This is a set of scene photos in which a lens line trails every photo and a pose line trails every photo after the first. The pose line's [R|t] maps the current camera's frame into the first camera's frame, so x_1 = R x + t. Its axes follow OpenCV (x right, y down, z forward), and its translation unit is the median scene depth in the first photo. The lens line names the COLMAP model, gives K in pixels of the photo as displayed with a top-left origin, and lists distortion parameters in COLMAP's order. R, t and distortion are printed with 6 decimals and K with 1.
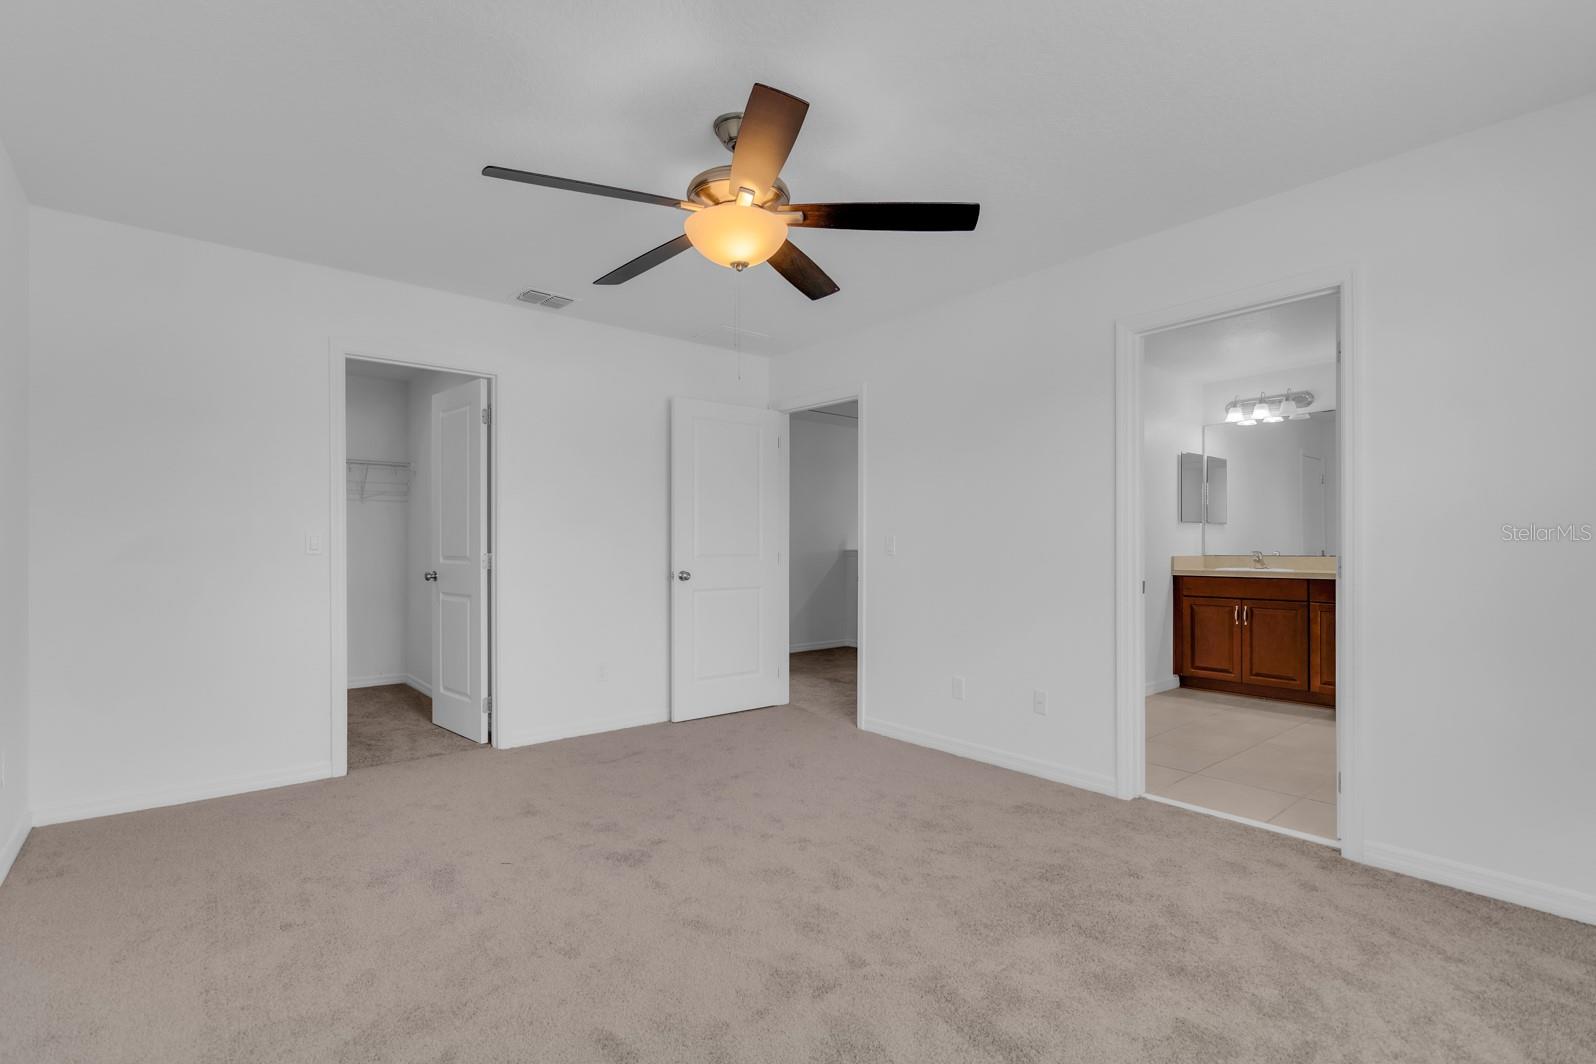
lens RADIAL K [[744.4, 0, 799.2], [0, 744.4, 549.5], [0, 0, 1]] dist [-0.000451, 0.000040]
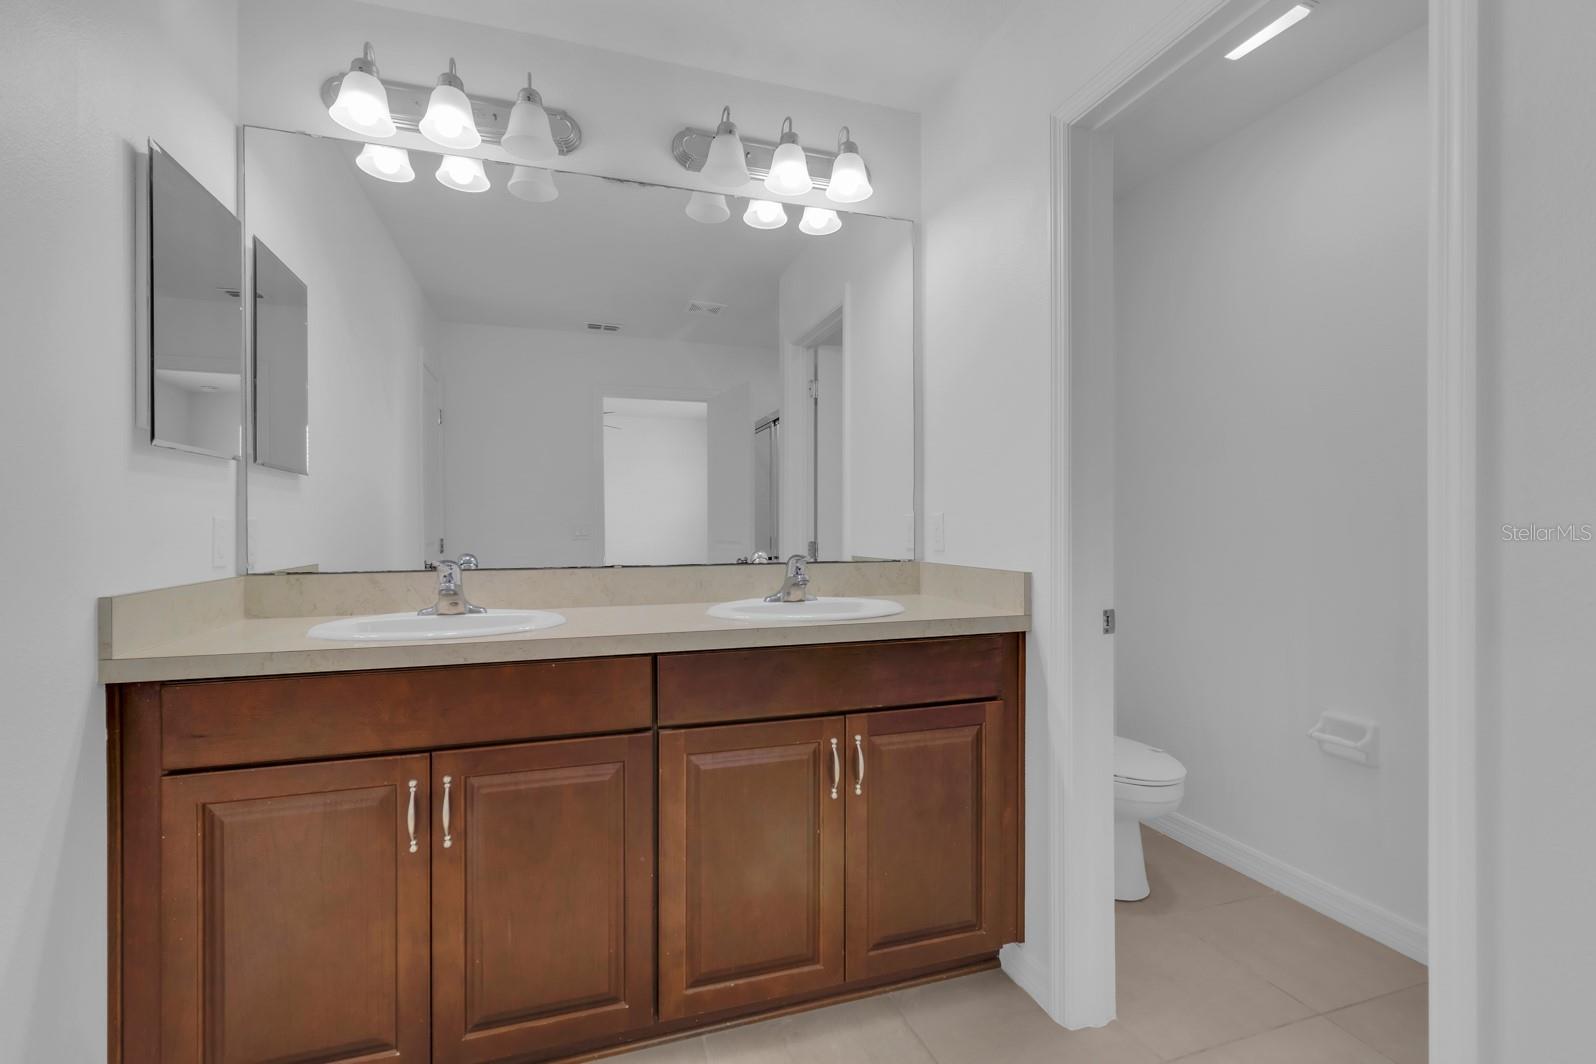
lens RADIAL K [[734.3, 0, 805.0], [0, 734.3, 528.0], [0, 0, 1]] dist [0.000176, 0.000152]
pose [[0.356766, -0.001940, 0.934192, 0.384014], [0.004242, 0.999991, 0.000457, -0.009941], [-0.934184, 0.003800, 0.356771, 0.750904]]
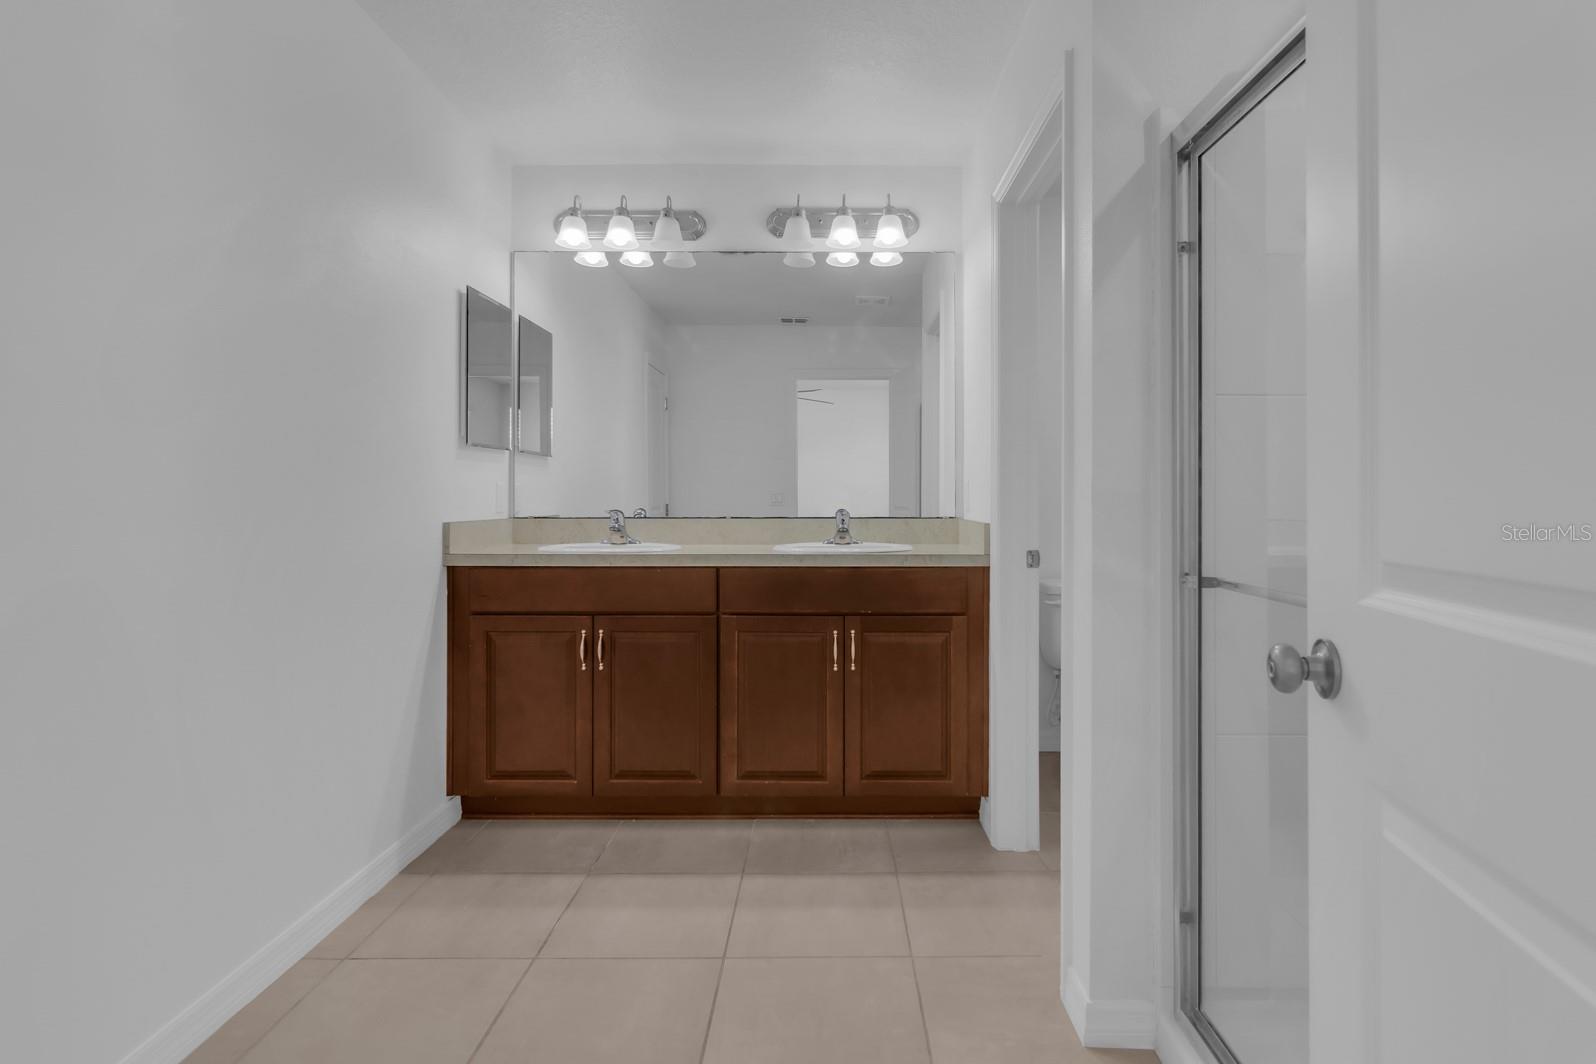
lens RADIAL K [[824.8, 0, 835.9], [0, 824.8, 497.5], [0, 0, 1]] dist [-0.003281, -0.000264]
pose [[0.631642, 0.003230, 0.775253, 0.280804], [-0.000583, 0.999993, -0.003691, -0.003644], [-0.775260, 0.001880, 0.631640, 0.536135]]
